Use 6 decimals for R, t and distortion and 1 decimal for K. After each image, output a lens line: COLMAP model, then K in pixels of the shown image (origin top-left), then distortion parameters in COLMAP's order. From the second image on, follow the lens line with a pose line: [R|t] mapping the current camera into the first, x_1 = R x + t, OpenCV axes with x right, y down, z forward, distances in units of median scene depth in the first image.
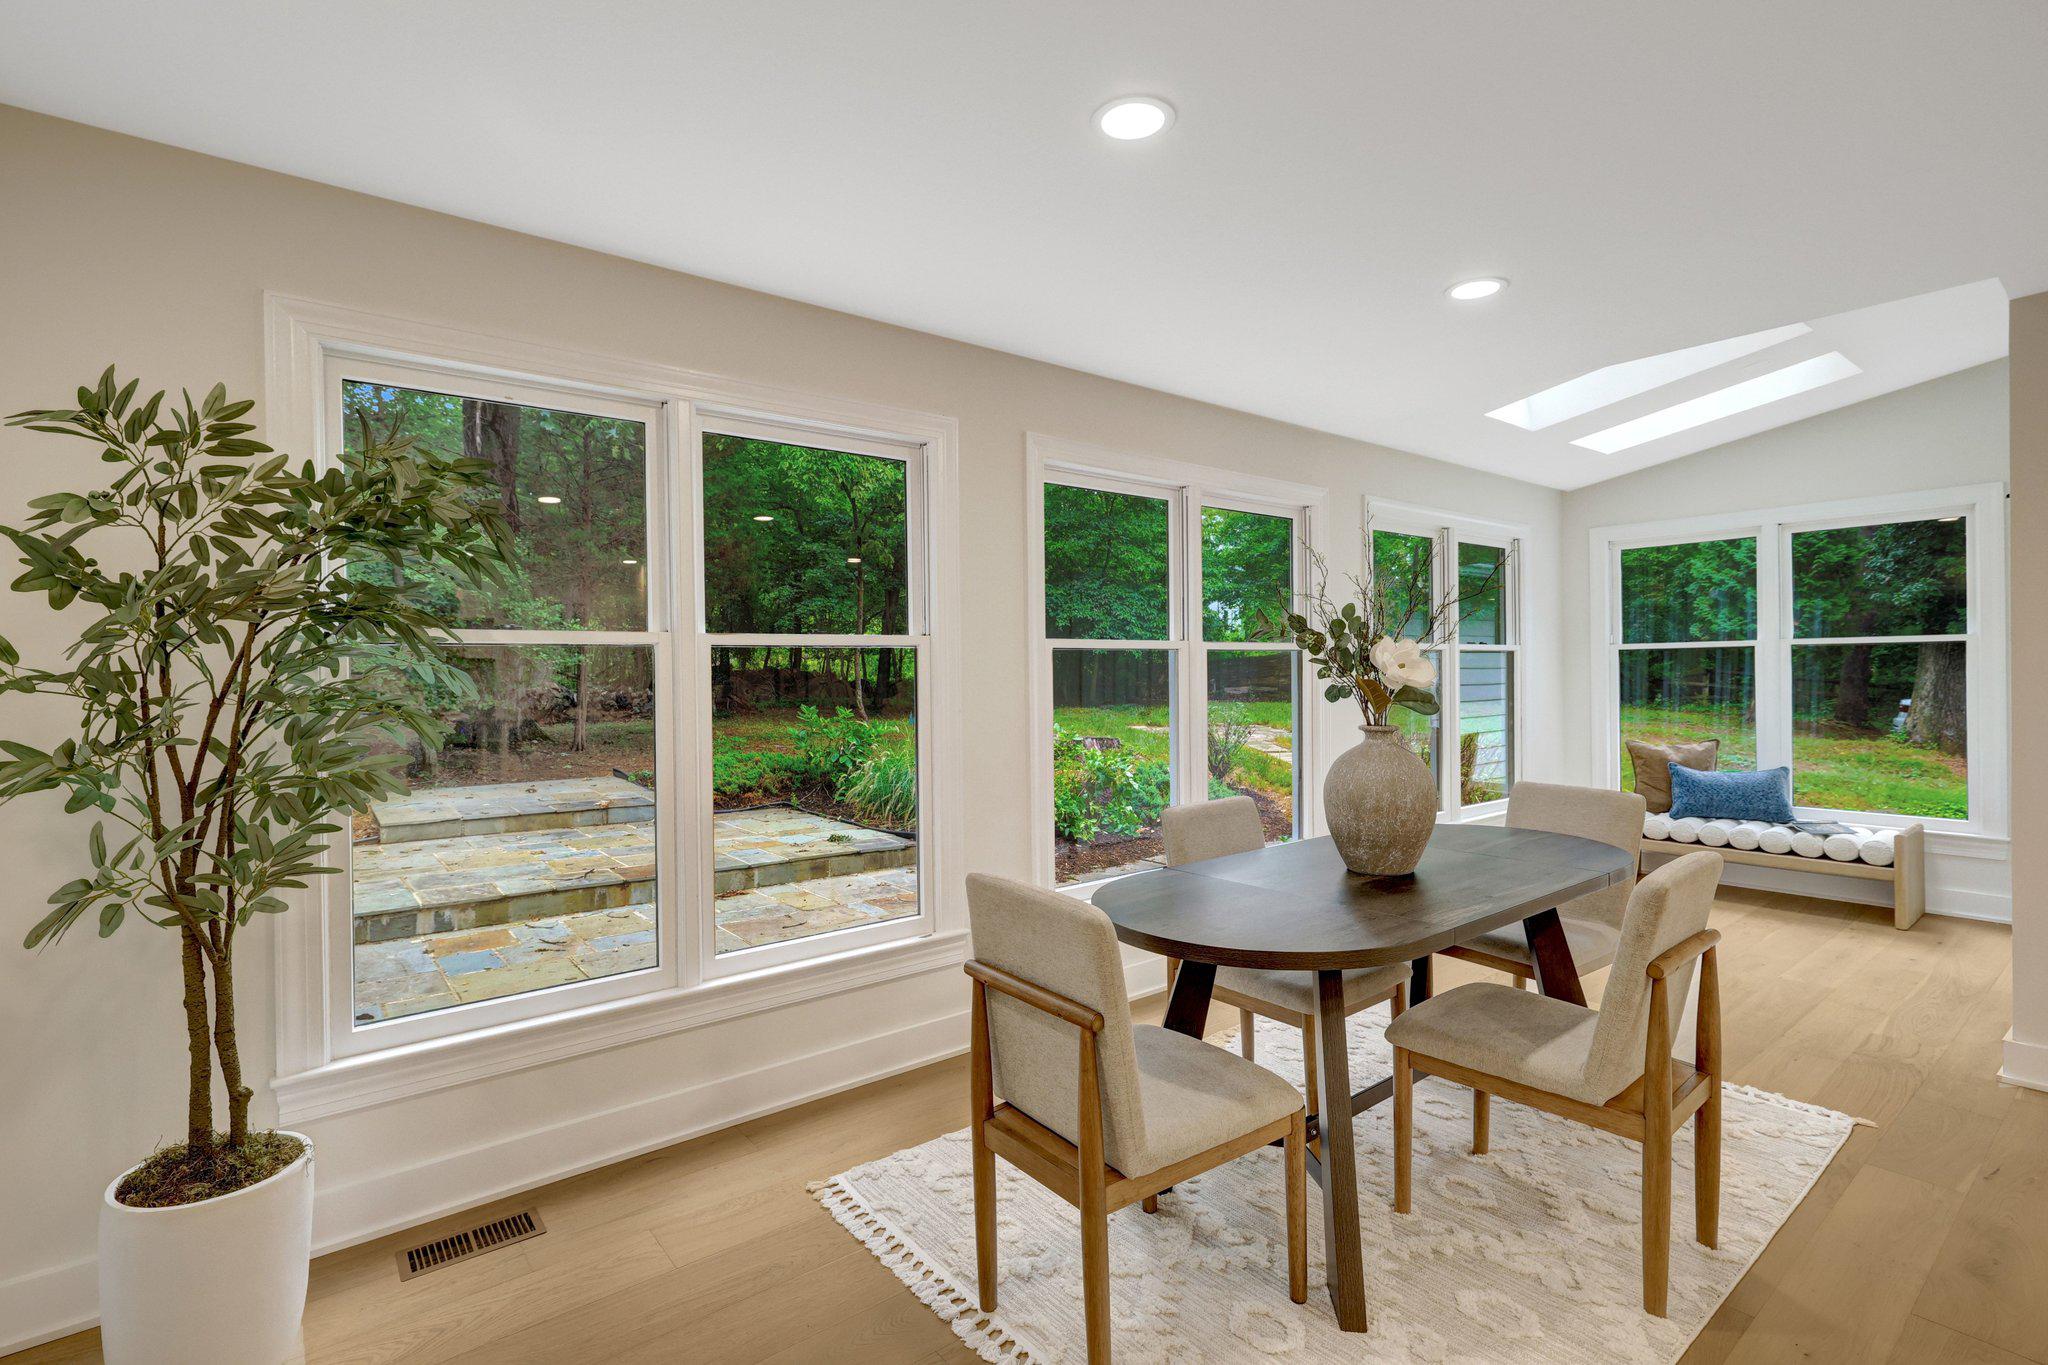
lens RADIAL K [[958.1, 0, 1017.5], [0, 958.1, 678.3], [0, 0, 1]] dist [-0.001529, -0.000397]
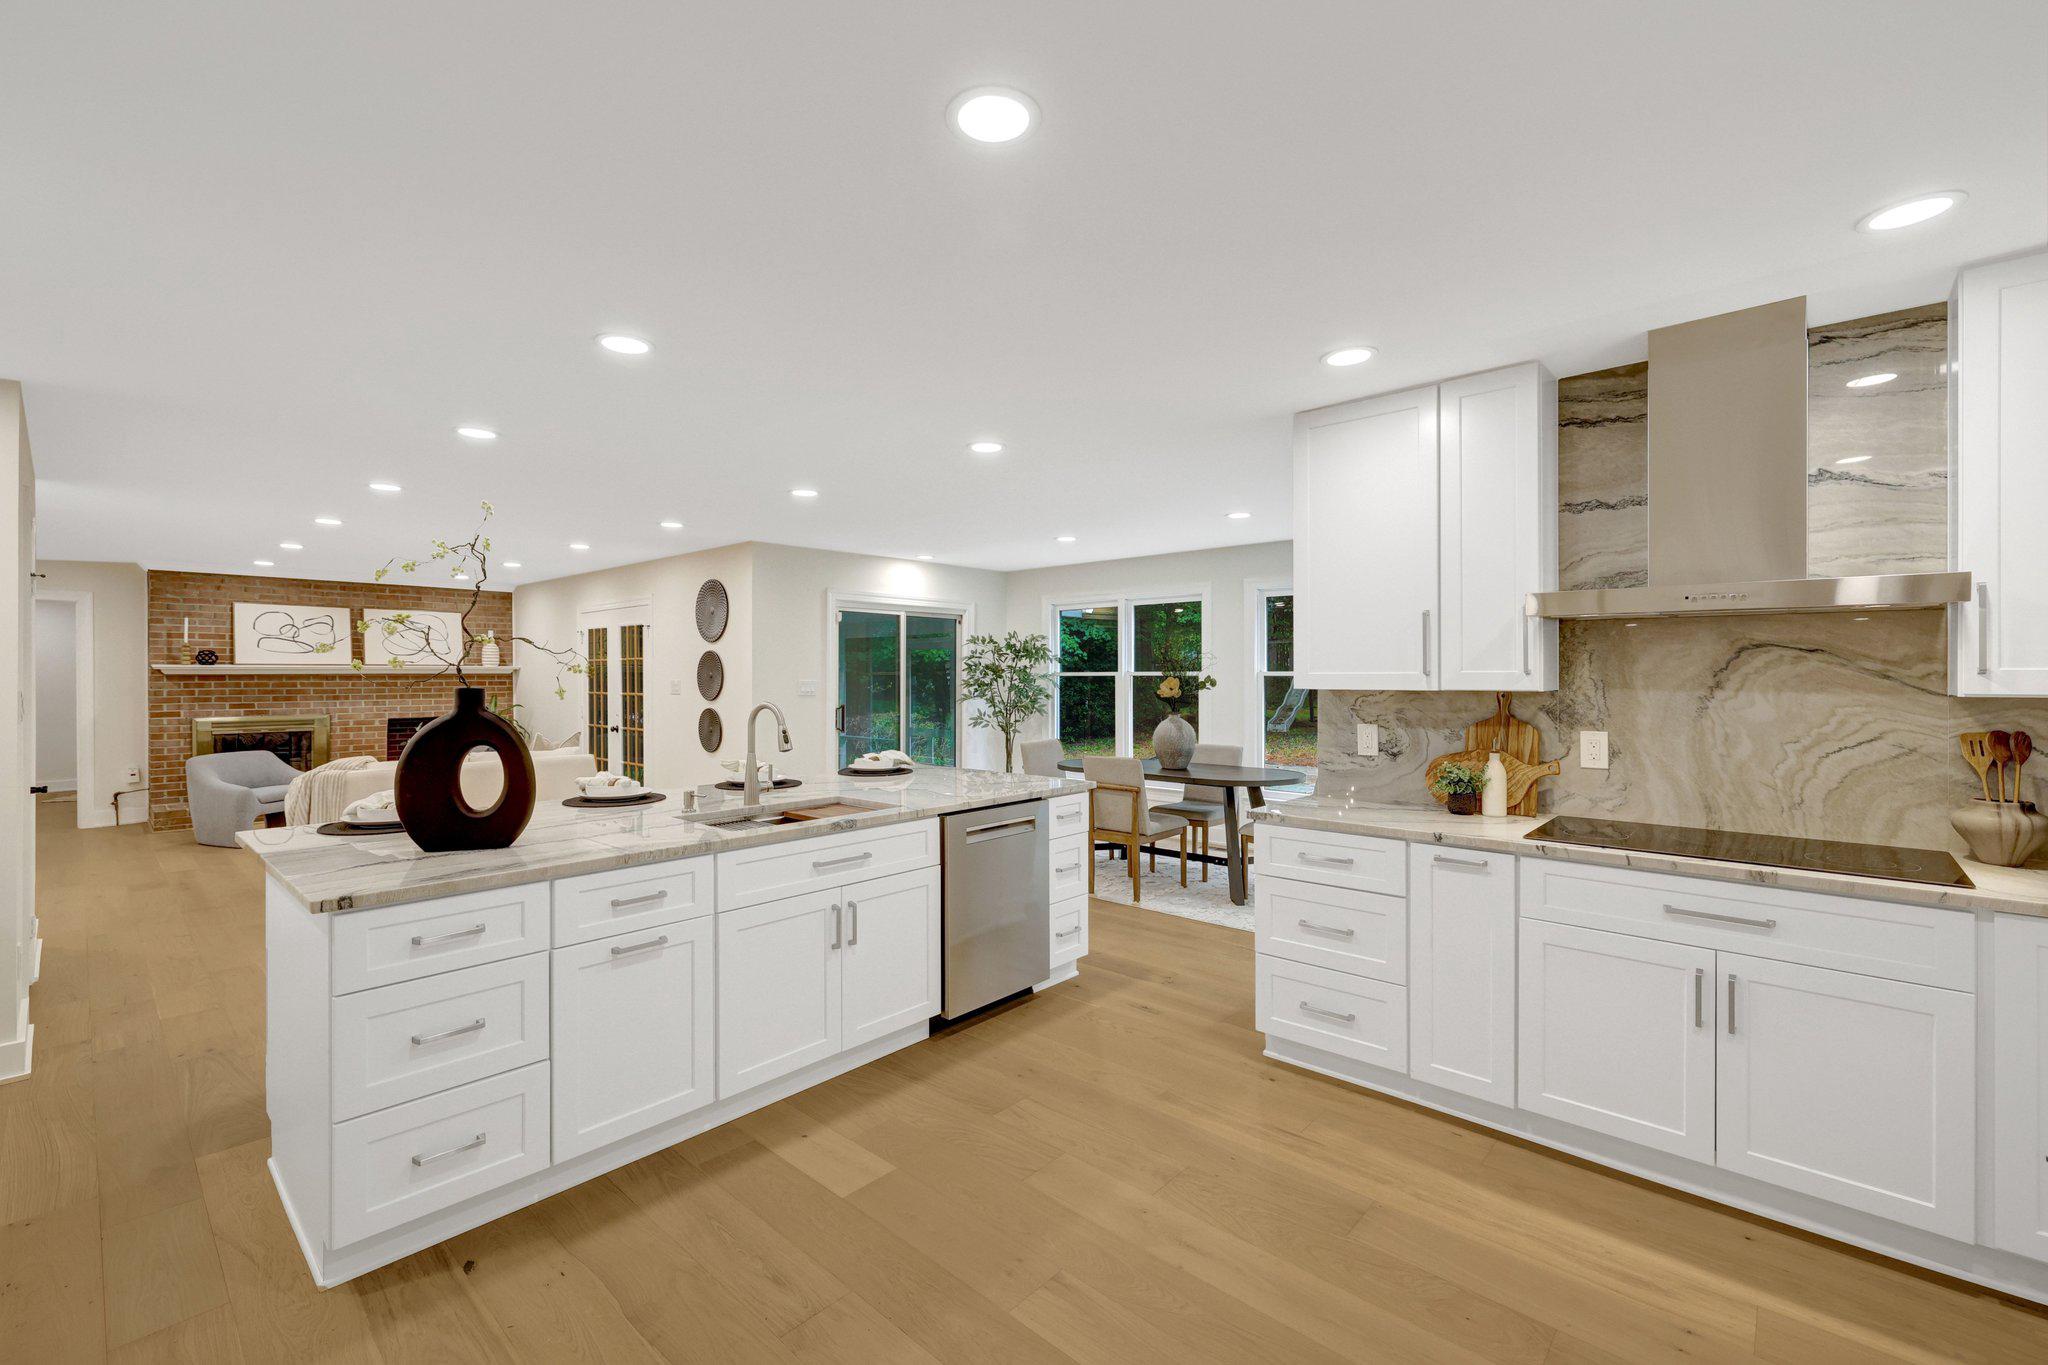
lens RADIAL K [[856.8, 0, 1024.0], [0, 856.8, 682.5], [0, 0, 1]] dist [-0.000964, 0.000389]
pose [[0.172087, 0.020529, -0.984868, 1.994666], [-0.010459, 0.999765, 0.019012, -0.053447], [0.985026, 0.007029, 0.172261, 0.160623]]
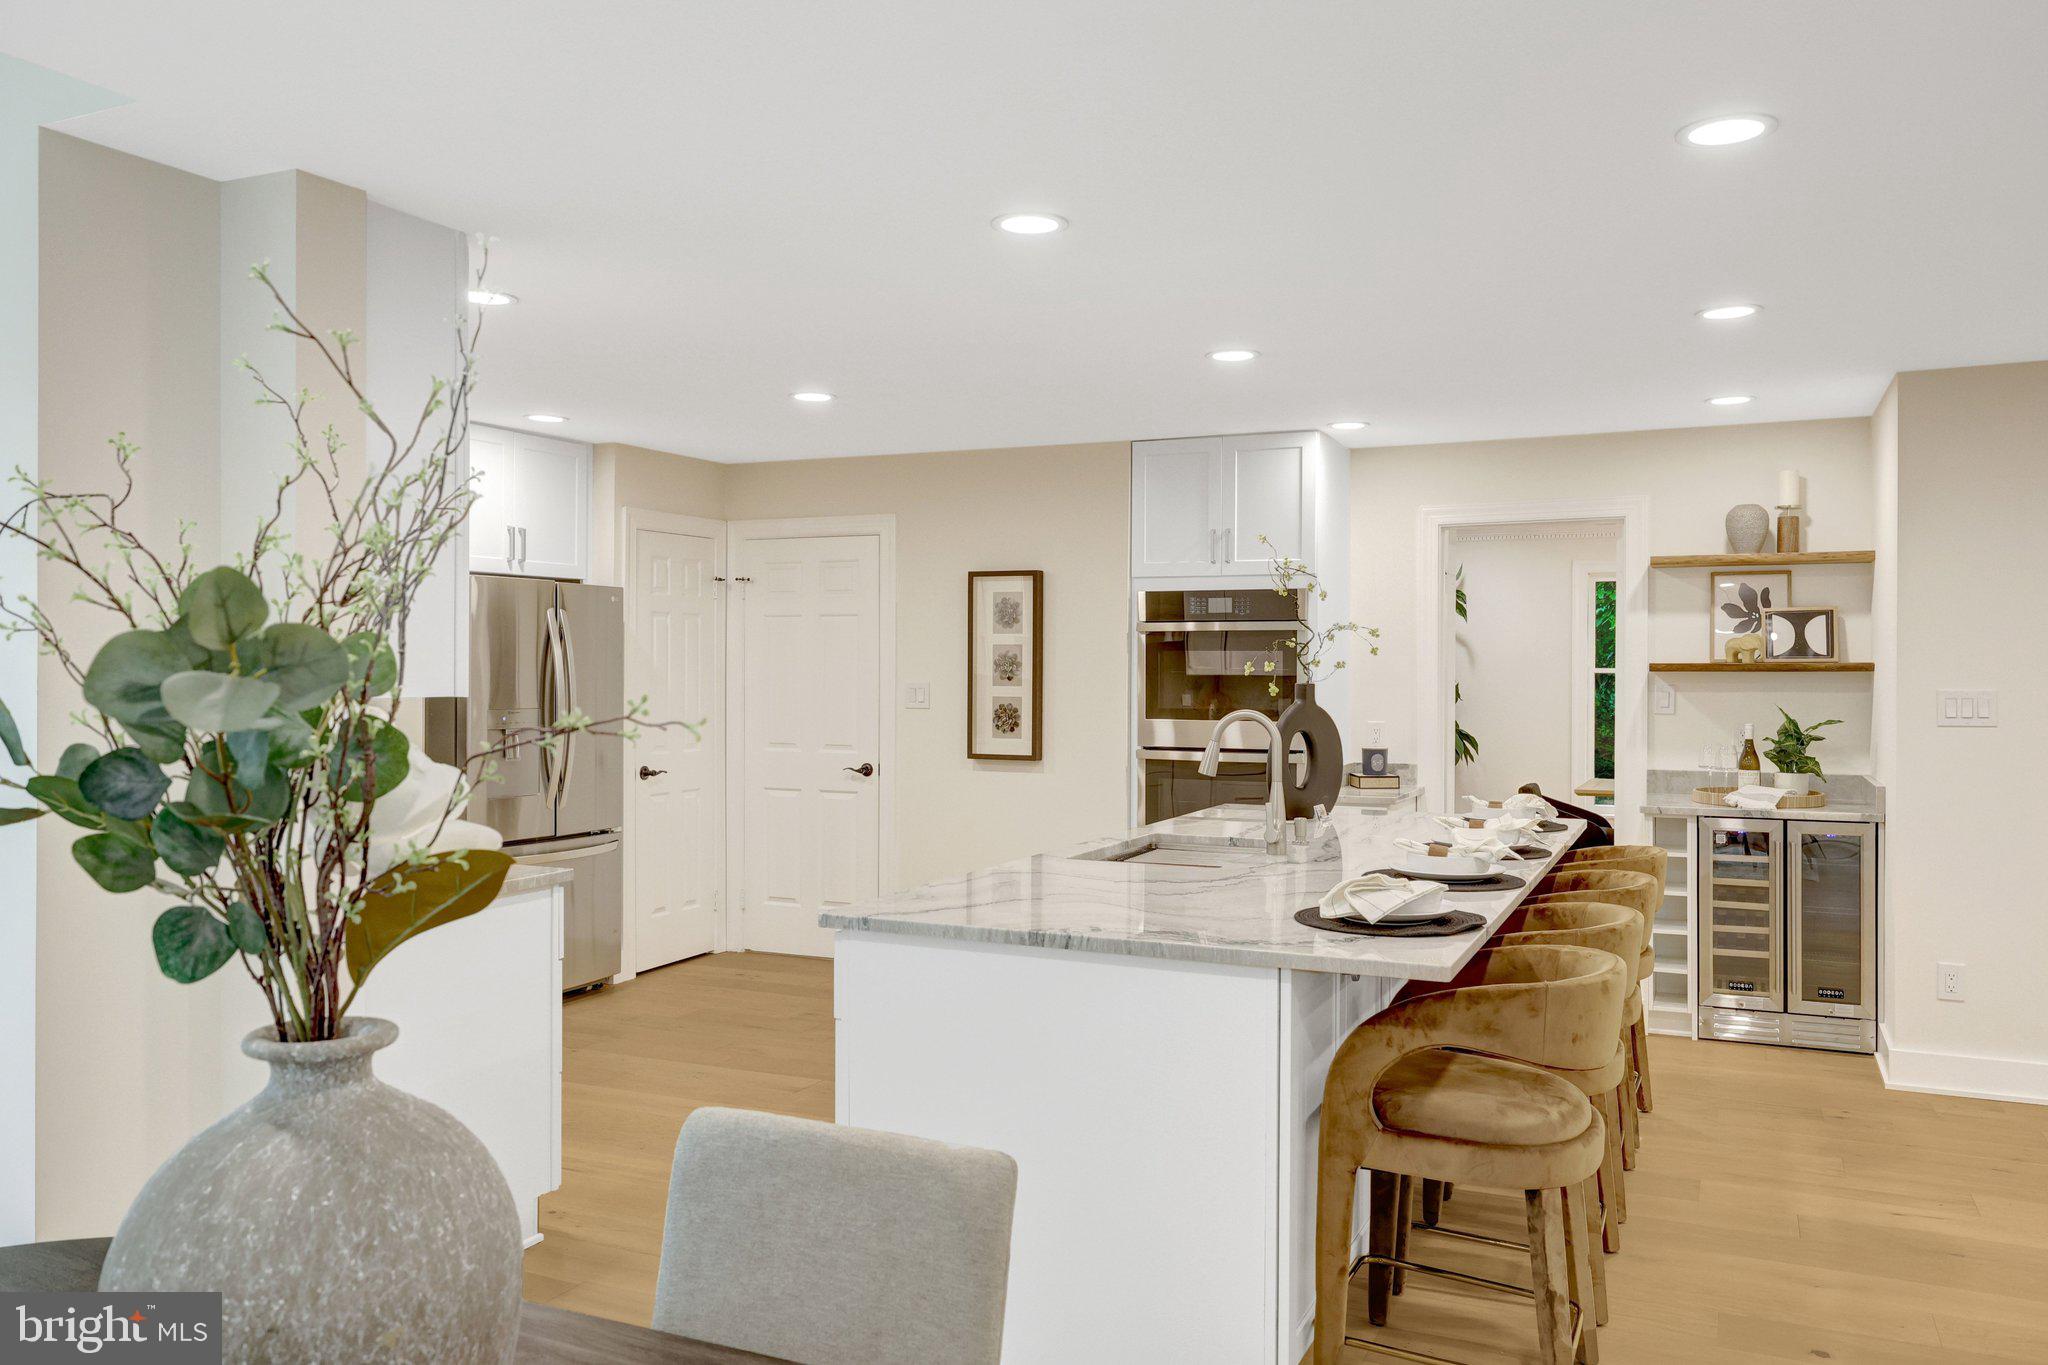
lens RADIAL K [[1536.0, 0, 1024.0], [0, 1536.0, 682.5], [0, 0, 1]] dist [0.005158, 0.004120]
pose [[-0.457030, 0.001942, 0.889449, -0.083576], [0.010367, 0.999941, 0.003144, -0.038926], [-0.889391, 0.010658, -0.457023, 0.793125]]
